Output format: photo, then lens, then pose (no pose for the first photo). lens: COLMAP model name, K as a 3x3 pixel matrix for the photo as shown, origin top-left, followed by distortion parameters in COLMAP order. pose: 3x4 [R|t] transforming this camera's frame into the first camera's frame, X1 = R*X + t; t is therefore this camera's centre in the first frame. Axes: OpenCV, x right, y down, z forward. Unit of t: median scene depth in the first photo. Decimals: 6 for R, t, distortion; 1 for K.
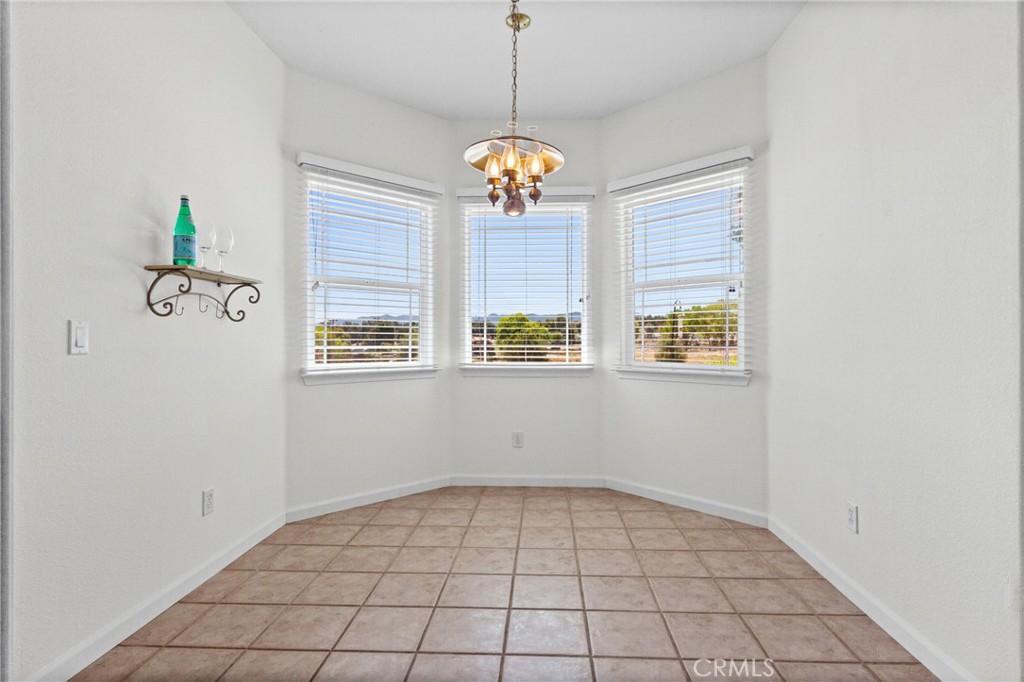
lens RADIAL K [[526.1, 0, 517.0], [0, 526.1, 339.0], [0, 0, 1]] dist [-0.004955, -0.000228]
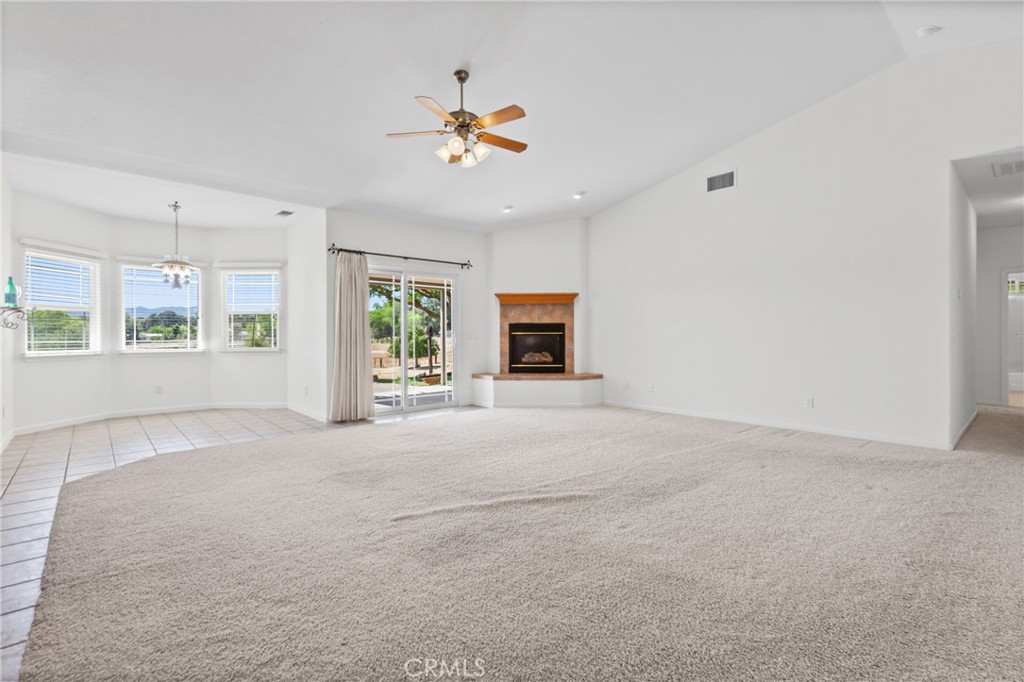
lens RADIAL K [[466.5, 0, 520.5], [0, 466.5, 336.3], [0, 0, 1]] dist [0.002637, 0.000061]
pose [[0.704063, -0.004037, 0.710126, -0.330819], [0.003742, 0.999991, 0.001976, -0.001096], [-0.710127, 0.001266, 0.704072, -1.350356]]
